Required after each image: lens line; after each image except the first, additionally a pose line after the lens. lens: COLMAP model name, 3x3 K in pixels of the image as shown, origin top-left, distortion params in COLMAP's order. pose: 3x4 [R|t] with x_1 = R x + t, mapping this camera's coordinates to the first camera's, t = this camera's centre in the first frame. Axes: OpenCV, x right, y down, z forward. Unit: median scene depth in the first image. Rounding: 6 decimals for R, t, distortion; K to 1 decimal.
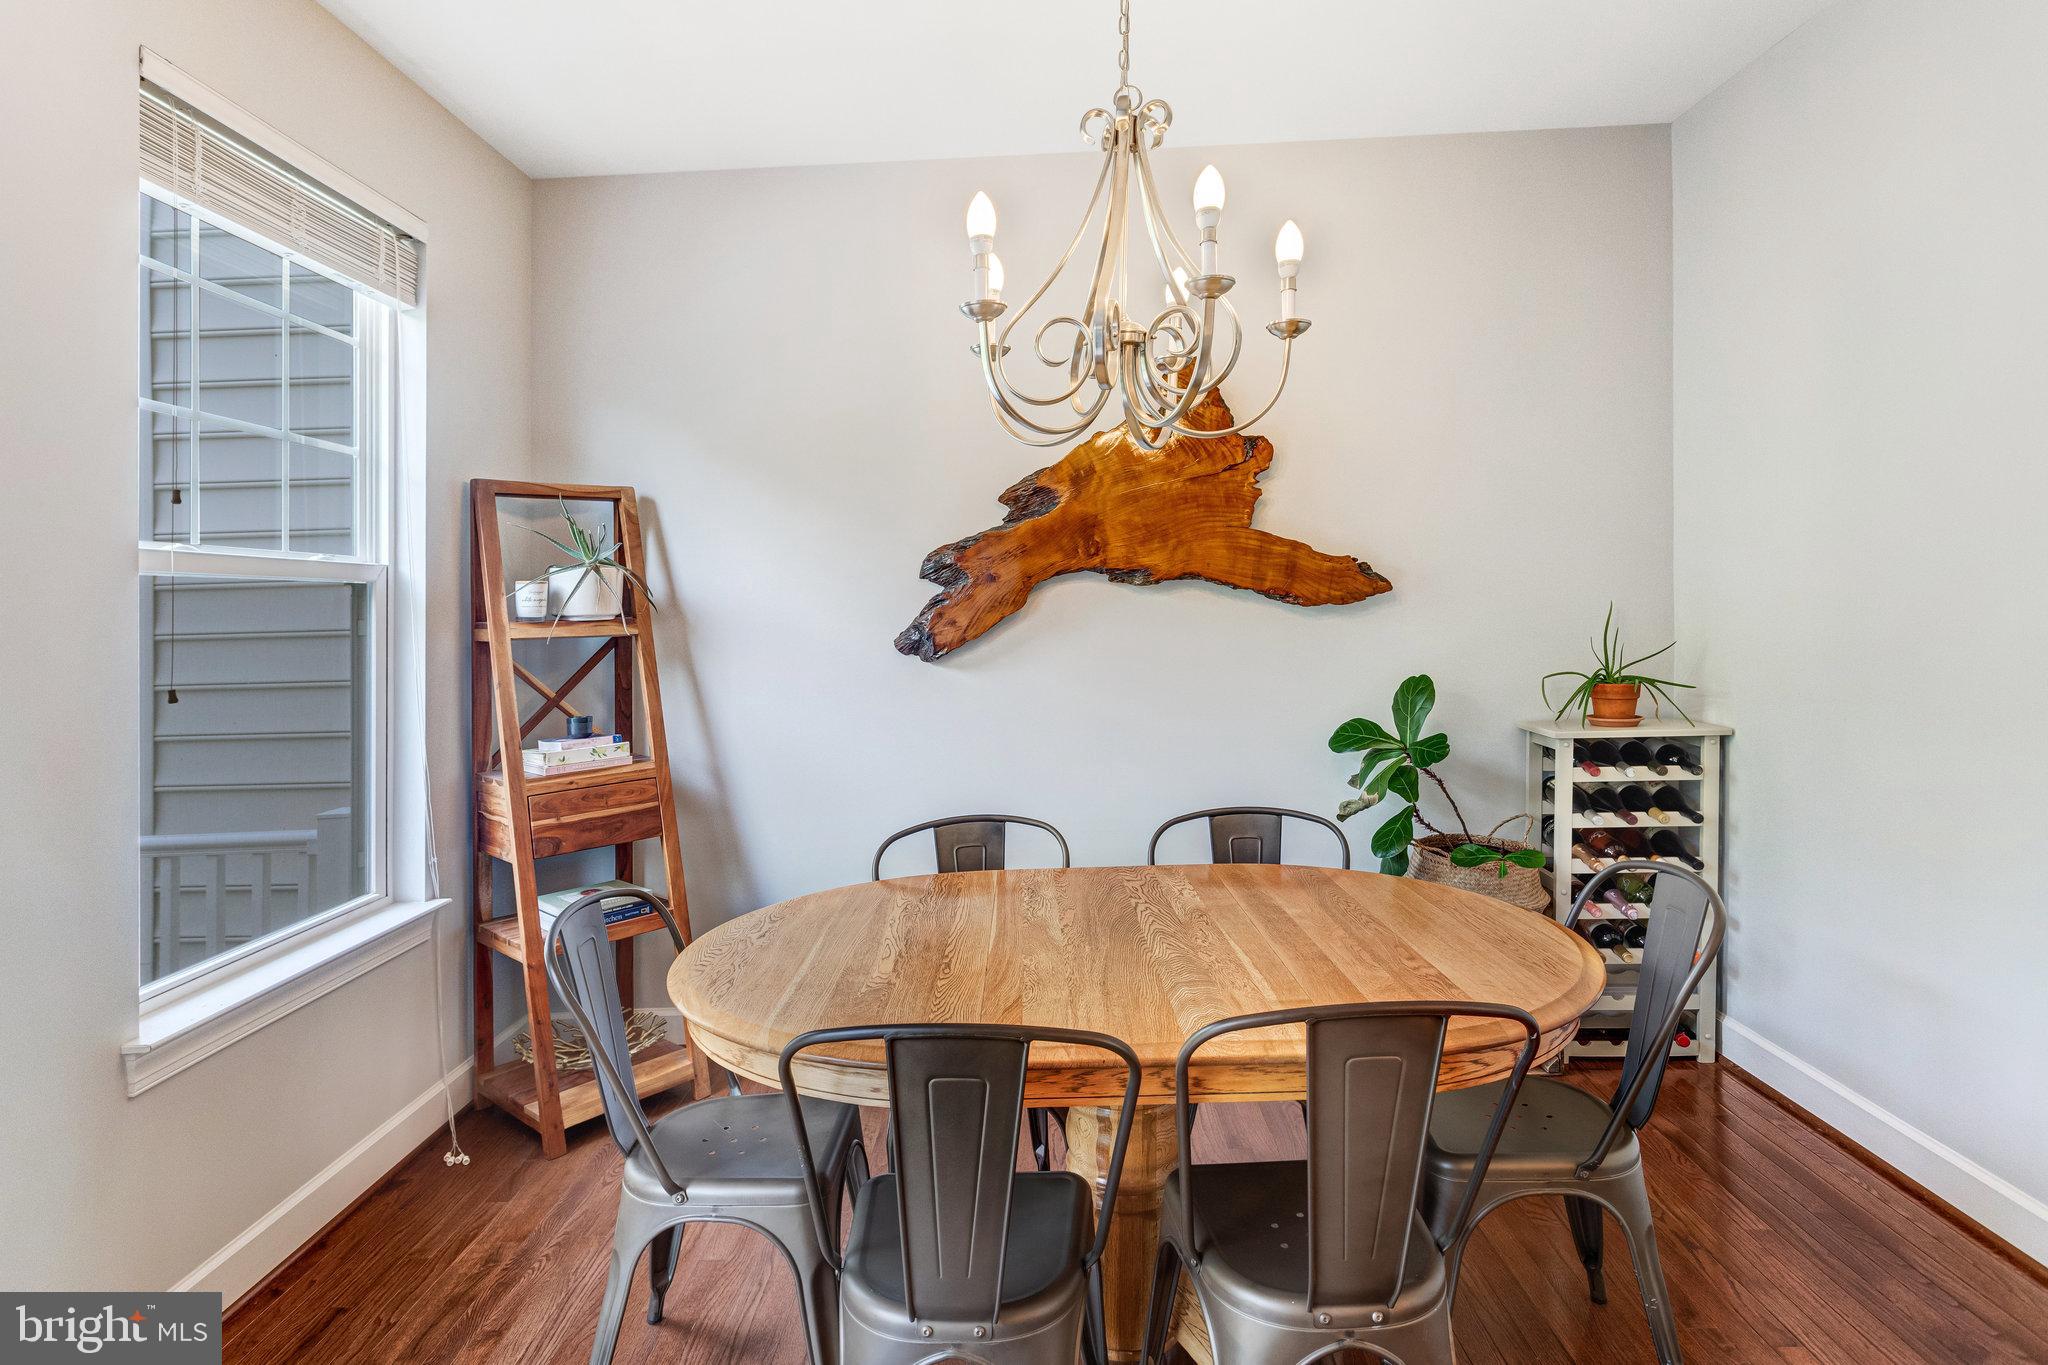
lens RADIAL K [[1000.7, 0, 989.0], [0, 1000.7, 523.4], [0, 0, 1]] dist [-0.000680, 0.001537]
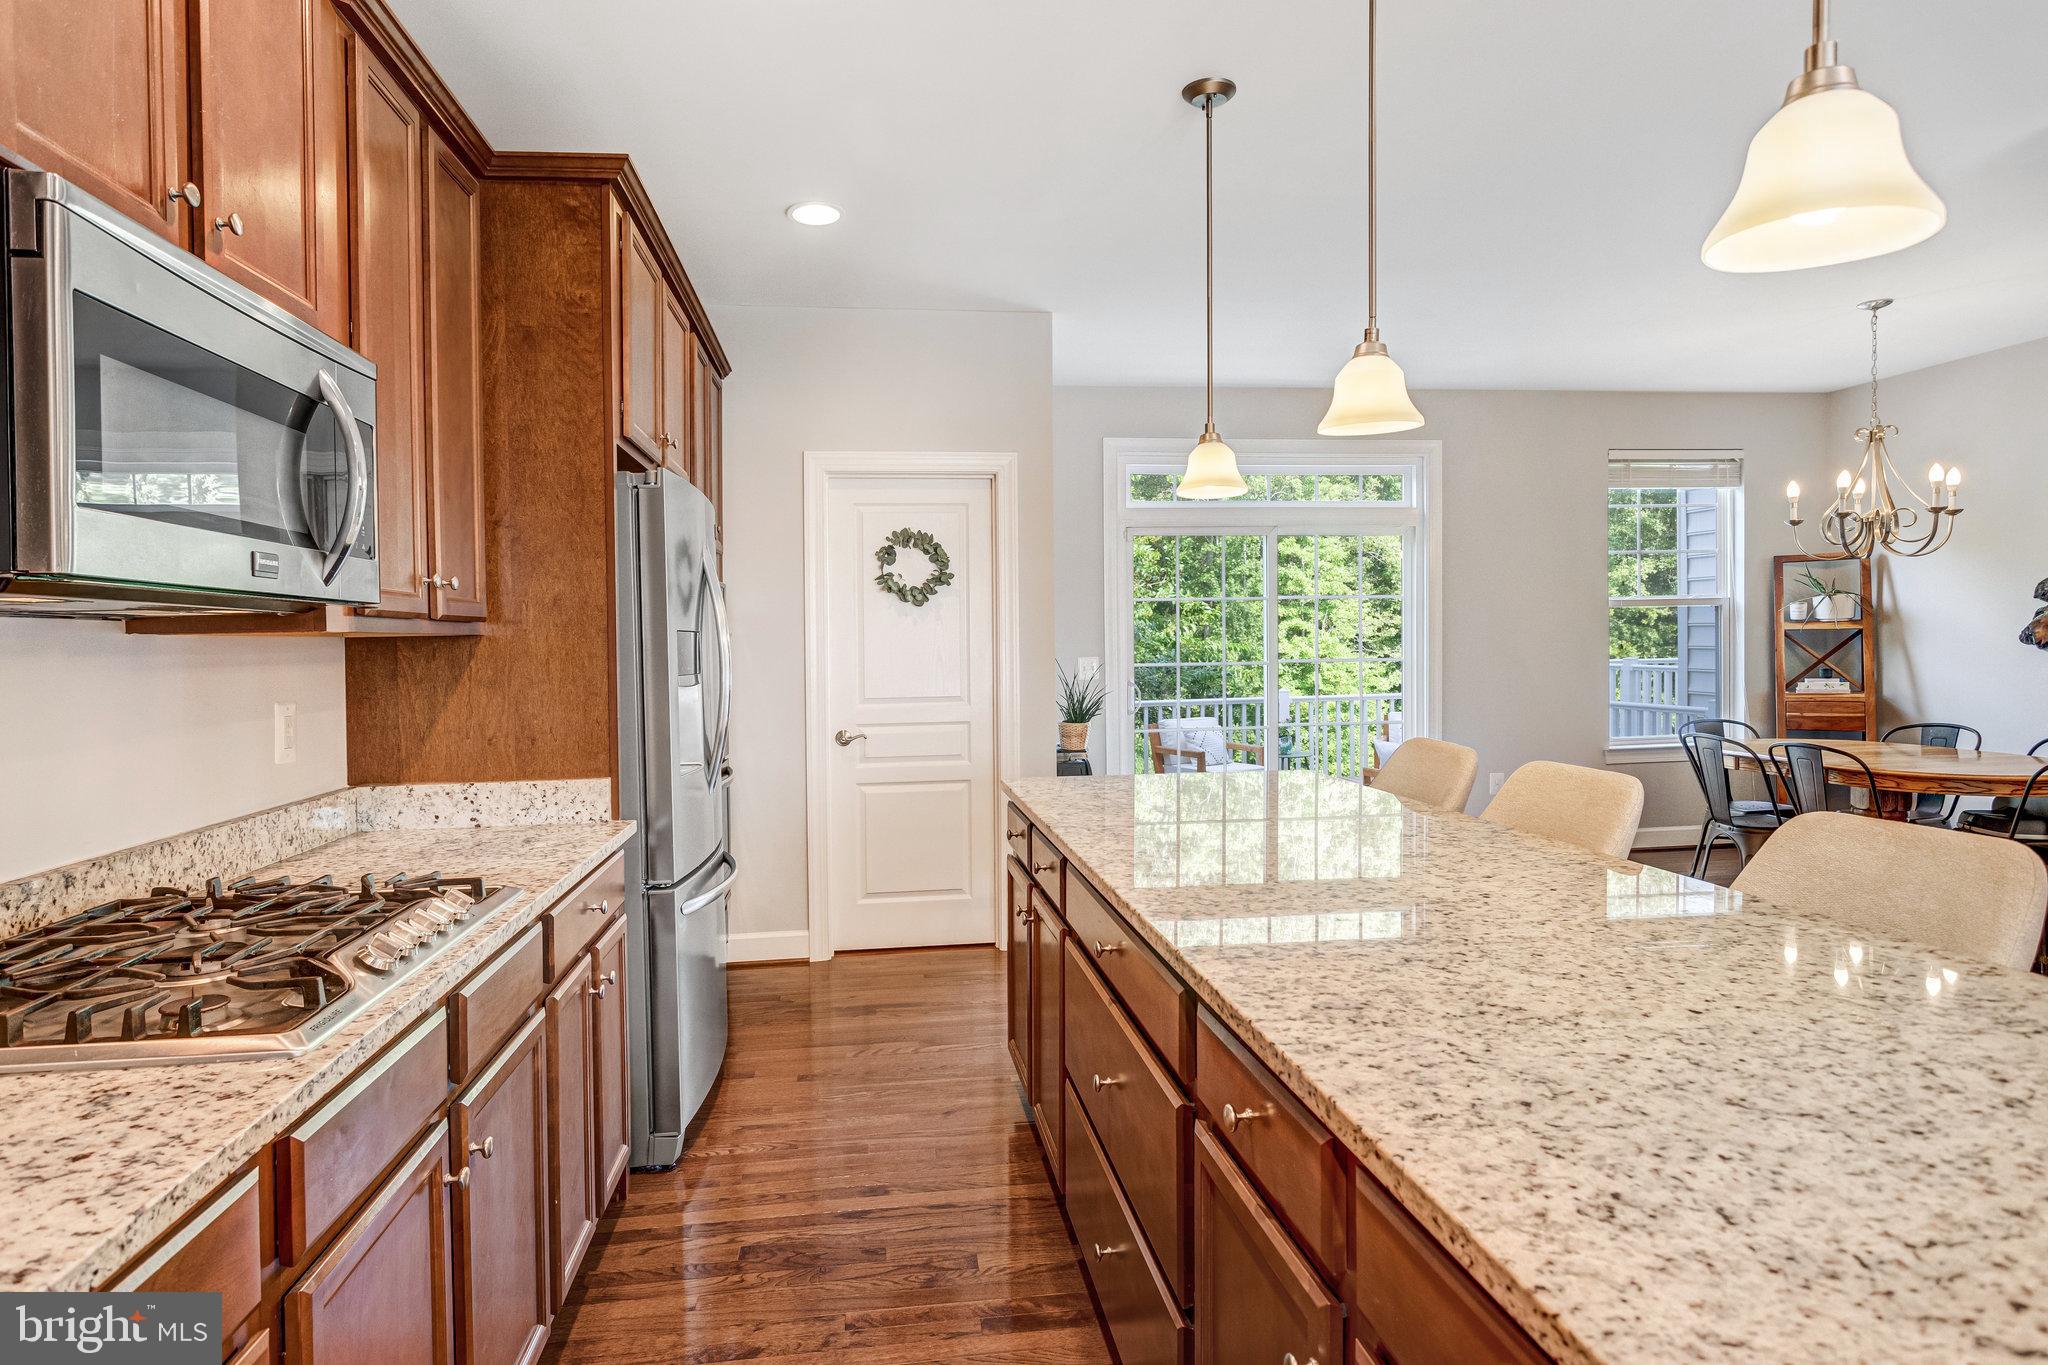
lens RADIAL K [[1170.0, 0, 1029.8], [0, 1170.0, 661.0], [0, 0, 1]] dist [-0.022946, -0.002425]
pose [[0.162124, 0.051675, -0.985416, 1.679893], [0.101085, 0.992504, 0.068677, -0.148860], [0.981579, -0.110745, 0.155685, -0.971186]]
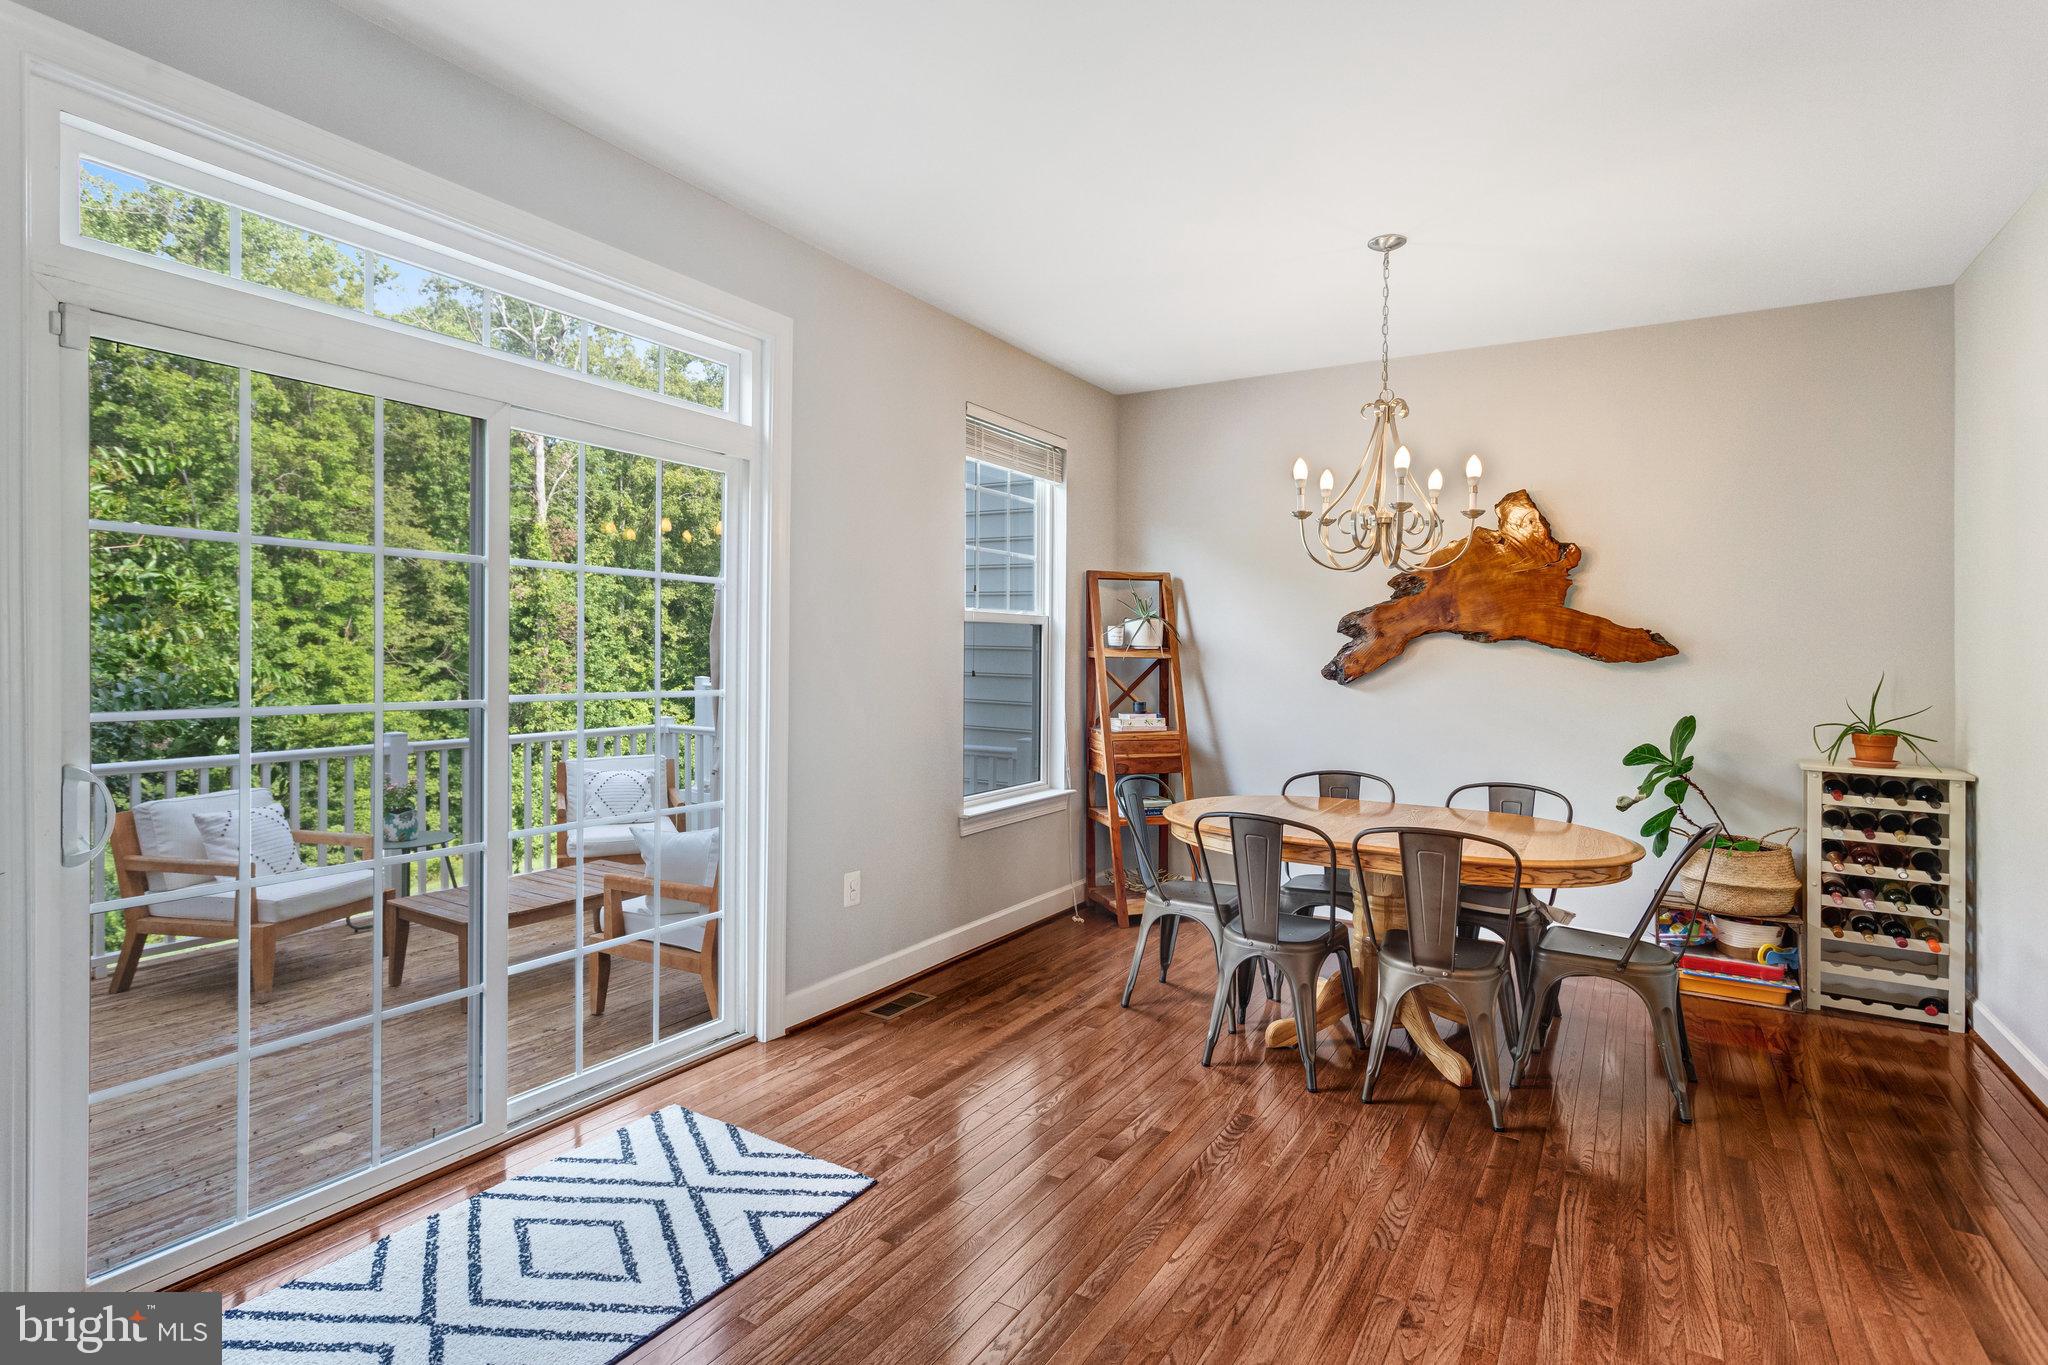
lens RADIAL K [[1000.7, 0, 1010.4], [0, 1000.7, 671.6], [0, 0, 1]] dist [-0.000680, 0.001537]
pose [[0.851215, 0.058117, -0.521590, 0.340177], [0.002986, 0.993297, 0.115548, -0.072253], [0.524809, -0.099913, 0.845336, -0.660503]]
